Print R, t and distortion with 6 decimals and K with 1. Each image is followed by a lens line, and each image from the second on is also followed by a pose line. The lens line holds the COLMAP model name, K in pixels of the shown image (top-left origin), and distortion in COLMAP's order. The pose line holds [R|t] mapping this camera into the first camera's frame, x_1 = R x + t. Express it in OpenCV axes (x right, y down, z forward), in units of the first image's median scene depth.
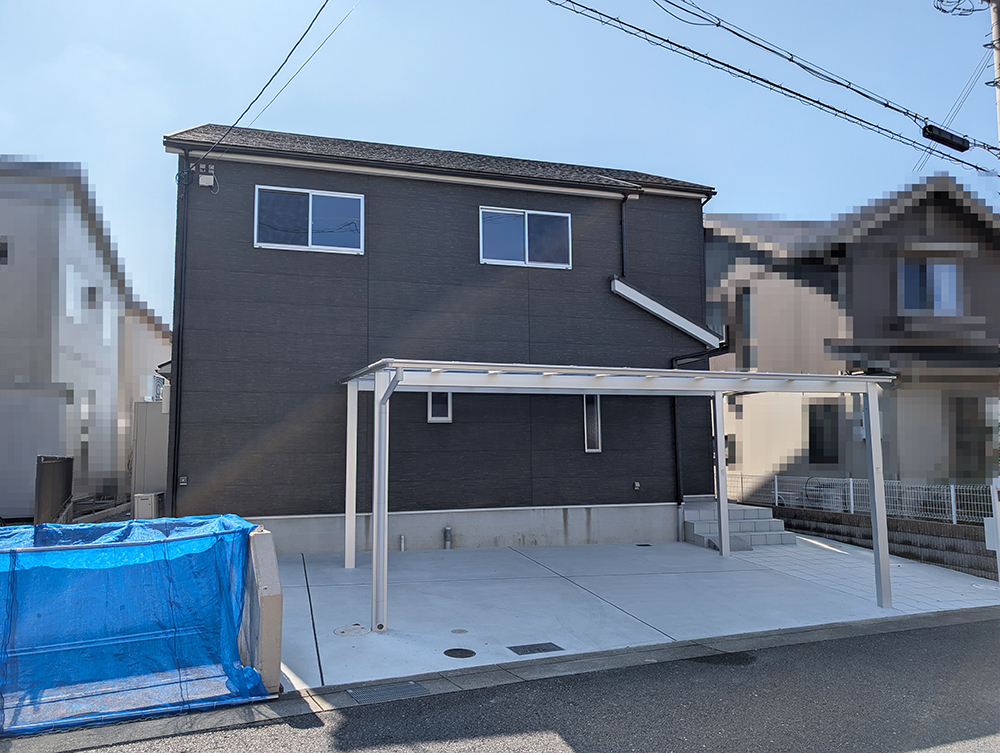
lens RADIAL K [[713.5, 0, 497.3], [0, 713.5, 374.4], [0, 0, 1]] dist [0.021776, 0.000367]
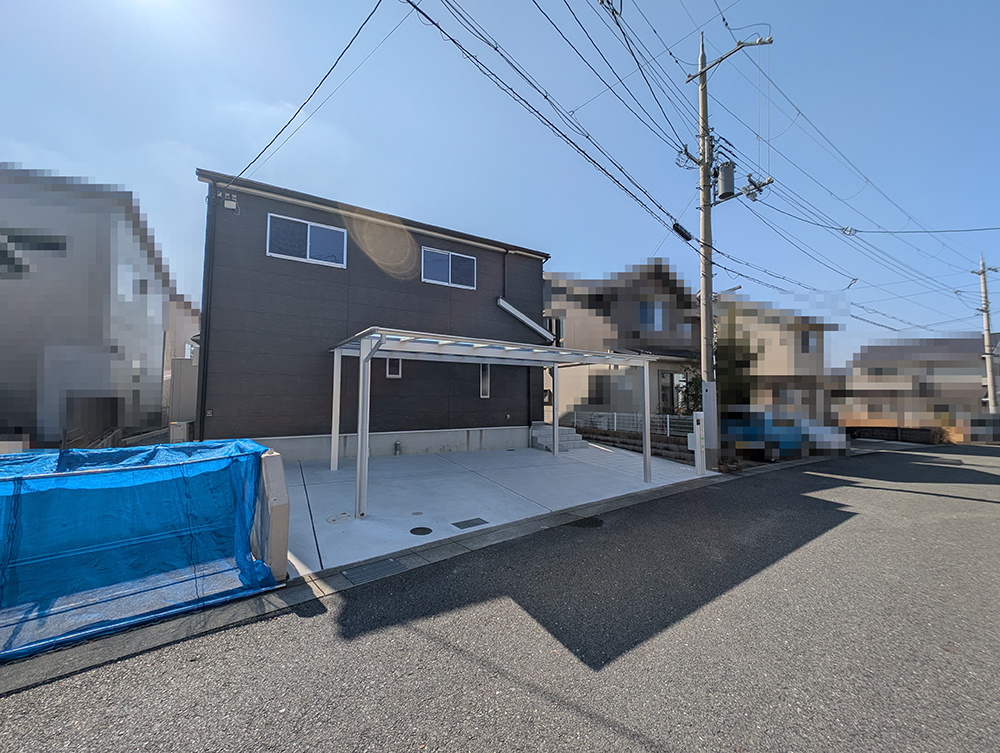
lens RADIAL K [[375.7, 0, 503.2], [0, 375.7, 374.9], [0, 0, 1]] dist [0.005946, -0.002232]
pose [[0.971745, 0.026949, 0.234491, -0.045693], [-0.037833, 0.998399, 0.042040, 0.017442], [-0.232983, -0.049723, 0.971209, 0.132098]]
